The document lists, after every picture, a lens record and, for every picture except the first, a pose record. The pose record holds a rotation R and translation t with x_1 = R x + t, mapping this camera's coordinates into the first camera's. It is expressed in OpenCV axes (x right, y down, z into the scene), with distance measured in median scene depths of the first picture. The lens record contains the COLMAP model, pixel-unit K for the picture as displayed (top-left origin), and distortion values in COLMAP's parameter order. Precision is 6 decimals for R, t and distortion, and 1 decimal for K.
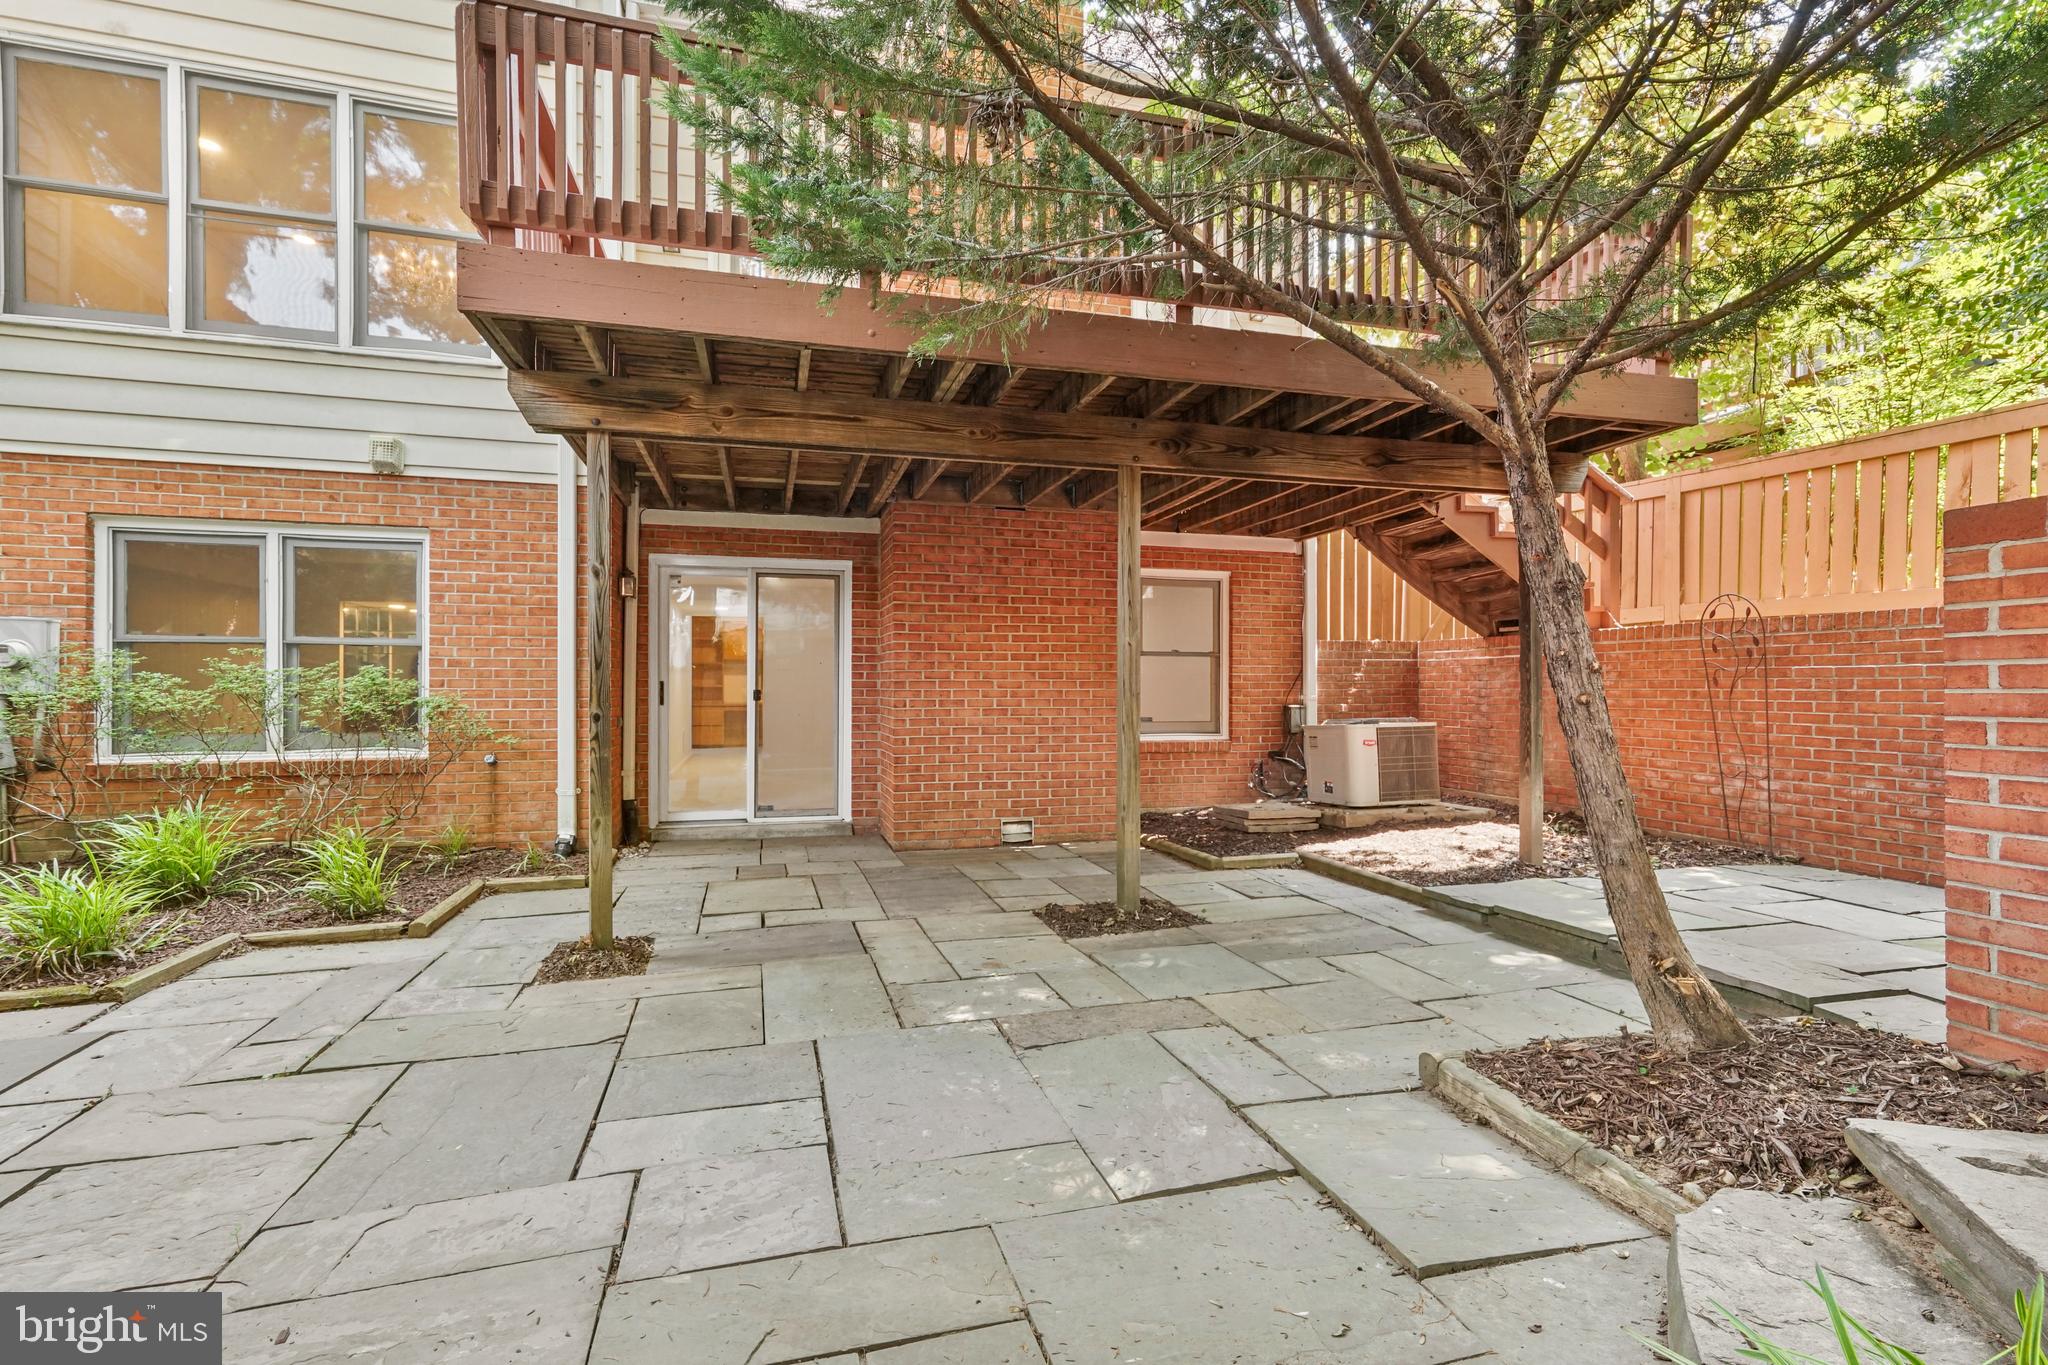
lens RADIAL K [[946.1, 0, 1019.5], [0, 946.1, 686.4], [0, 0, 1]] dist [-0.001000, 0.008168]
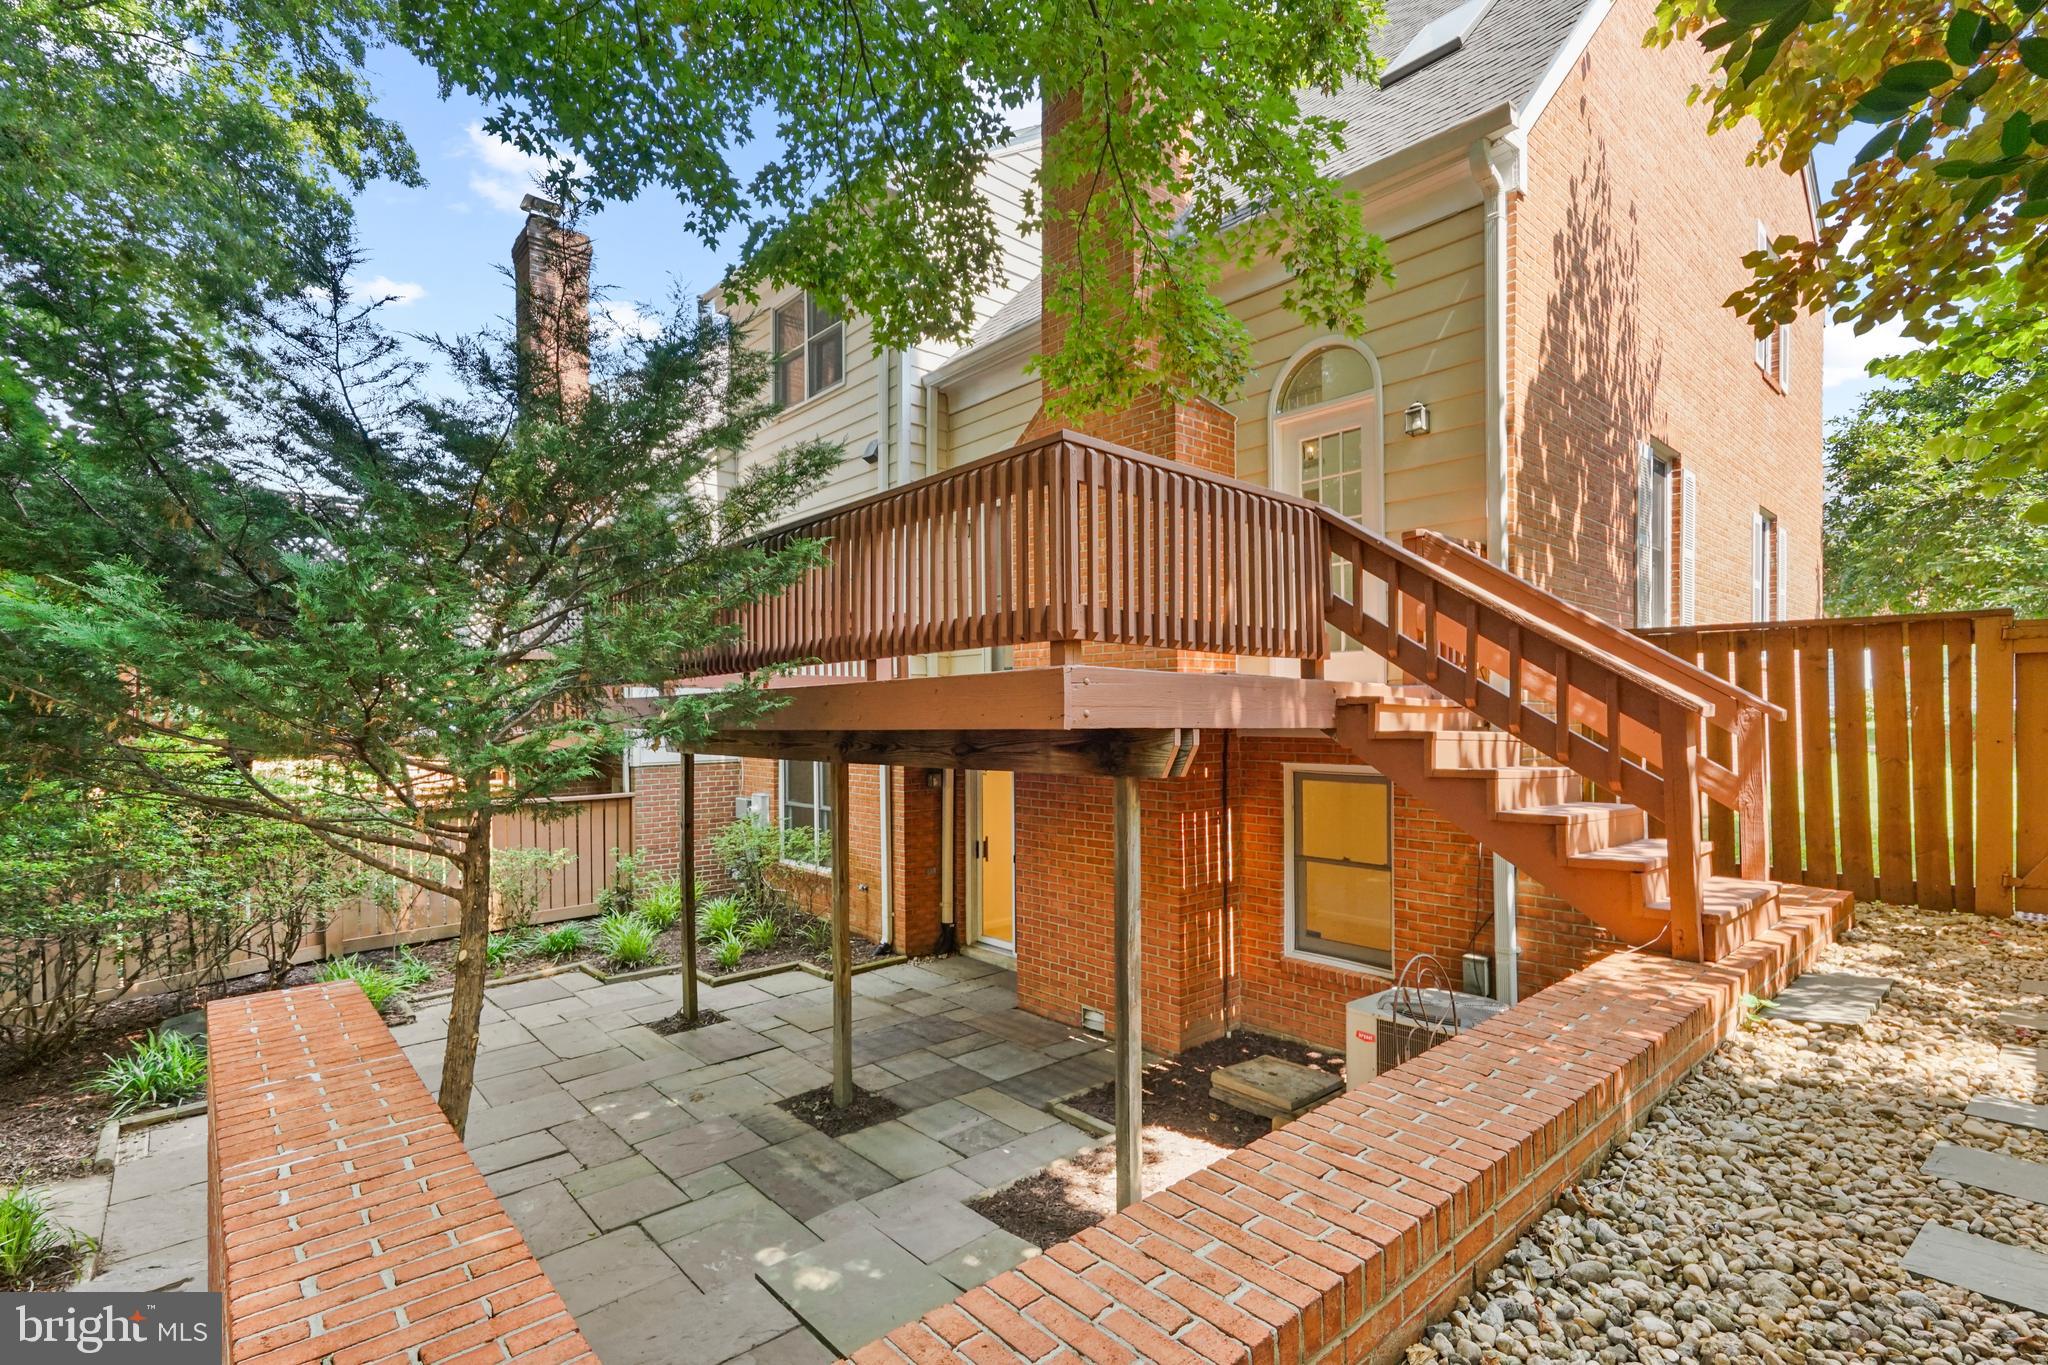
lens RADIAL K [[946.1, 0, 1014.2], [0, 946.1, 694.5], [0, 0, 1]] dist [-0.001000, 0.008168]
pose [[0.434681, -0.021623, -0.900325, 0.962971], [0.005544, 0.999757, -0.021335, -0.202622], [0.900568, 0.004282, 0.434695, 0.449799]]
